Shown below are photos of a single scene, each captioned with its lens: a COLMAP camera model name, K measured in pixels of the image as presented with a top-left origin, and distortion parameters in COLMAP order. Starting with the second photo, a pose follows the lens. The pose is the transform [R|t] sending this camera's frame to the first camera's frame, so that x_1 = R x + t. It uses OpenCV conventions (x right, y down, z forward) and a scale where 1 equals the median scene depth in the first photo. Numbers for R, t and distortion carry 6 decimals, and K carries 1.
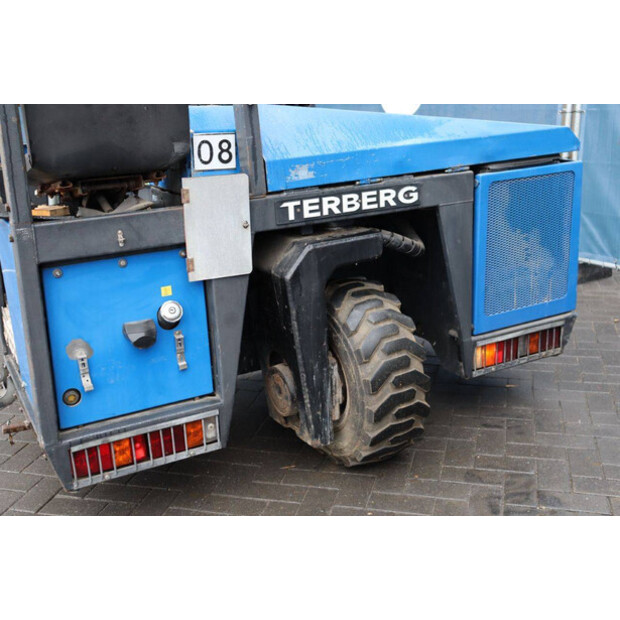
lens RADIAL K [[755.2, 0, 310.7], [0, 755.2, 311.2], [0, 0, 1]] dist [-0.009719, 0.000000]
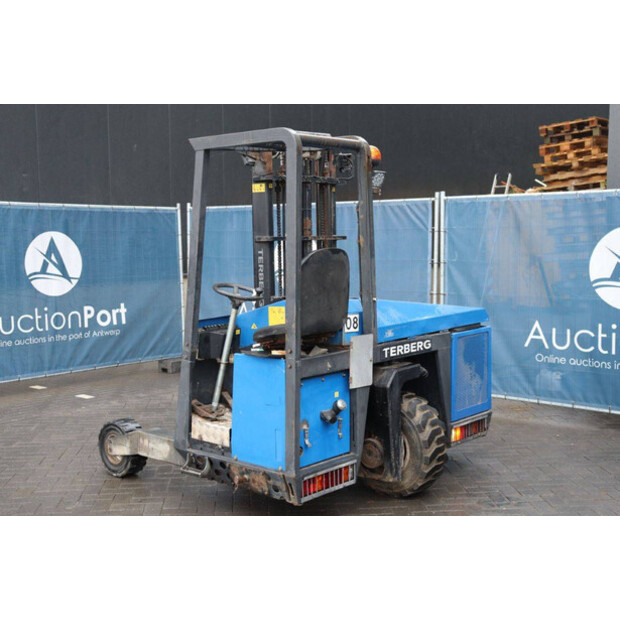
lens RADIAL K [[832.1, 0, 307.6], [0, 832.1, 308.7], [0, 0, 1]] dist [0.038857, 0.000000]
pose [[0.943295, -0.000183, 0.331956, -0.884933], [0.071289, 0.976779, -0.202039, 0.167696], [-0.324211, 0.214247, 0.921404, -0.894484]]
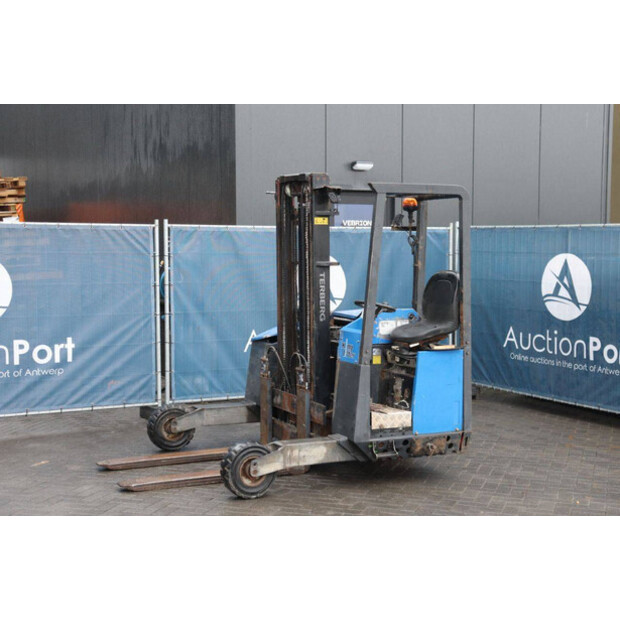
lens RADIAL K [[980.1, 0, 308.1], [0, 980.1, 308.8], [0, 0, 1]] dist [0.136626, 0.000000]
pose [[0.057794, -0.022064, 0.998085, -3.374623], [0.288840, 0.957367, 0.004438, -0.365387], [-0.955631, 0.288030, 0.061703, 1.055825]]
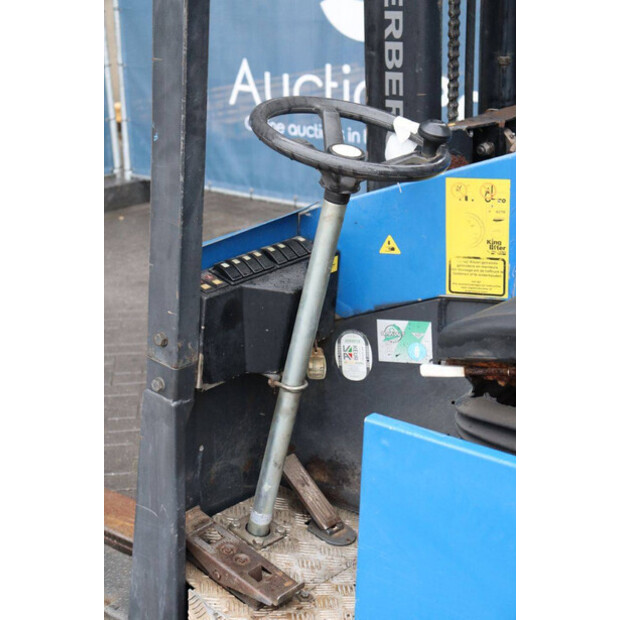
lens RADIAL K [[1206.8, 0, 314.3], [0, 1206.8, 308.4], [0, 0, 1]] dist [0.243591, 0.000000]
pose [[0.936352, -0.098776, 0.336881, -0.657718], [0.093429, 0.995109, 0.032089, -0.218519], [-0.338403, 0.001428, 0.941000, 0.319084]]
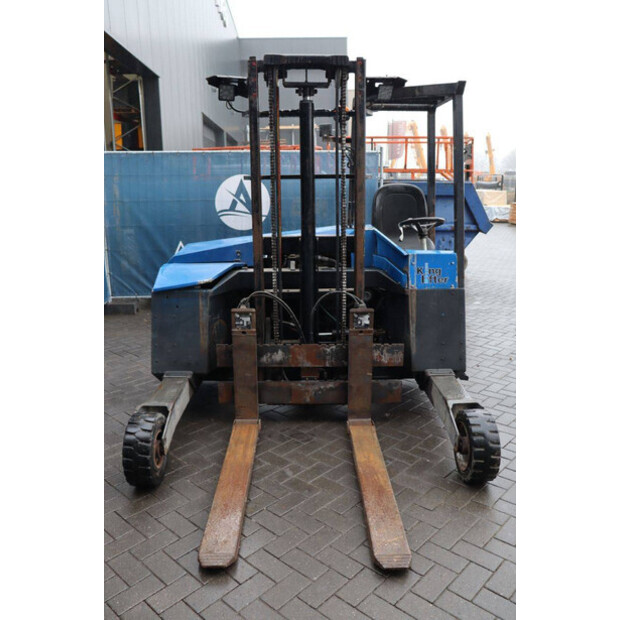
lens RADIAL K [[536.5, 0, 307.1], [0, 536.5, 311.3], [0, 0, 1]] dist [-0.100076, 0.000865]
pose [[-0.875955, -0.068239, 0.477543, -0.810106], [0.181681, 0.870383, 0.457631, -0.824410], [-0.446873, 0.487624, -0.750018, 2.415186]]
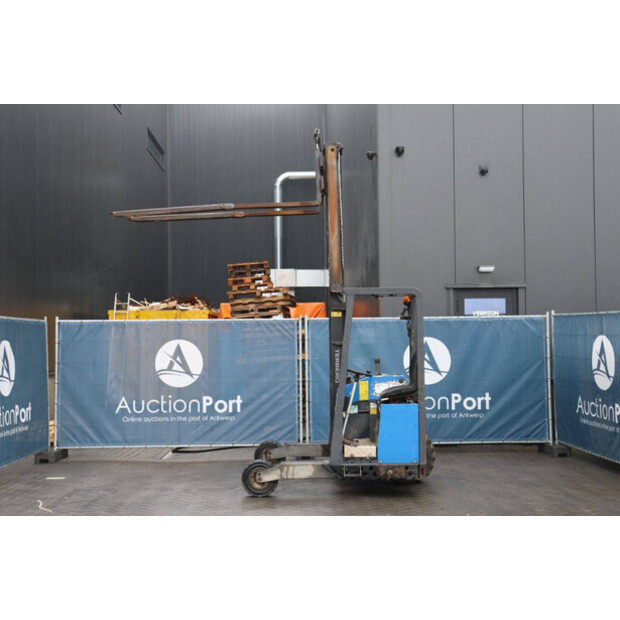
lens RADIAL K [[888.2, 0, 312.0], [0, 888.2, 309.2], [0, 0, 1]] dist [0.063142, 0.000000]
pose [[0.493150, 0.064222, 0.867570, -3.891439], [0.246063, 0.946250, -0.209915, 0.209859], [-0.834420, 0.316996, 0.450841, -0.646844]]
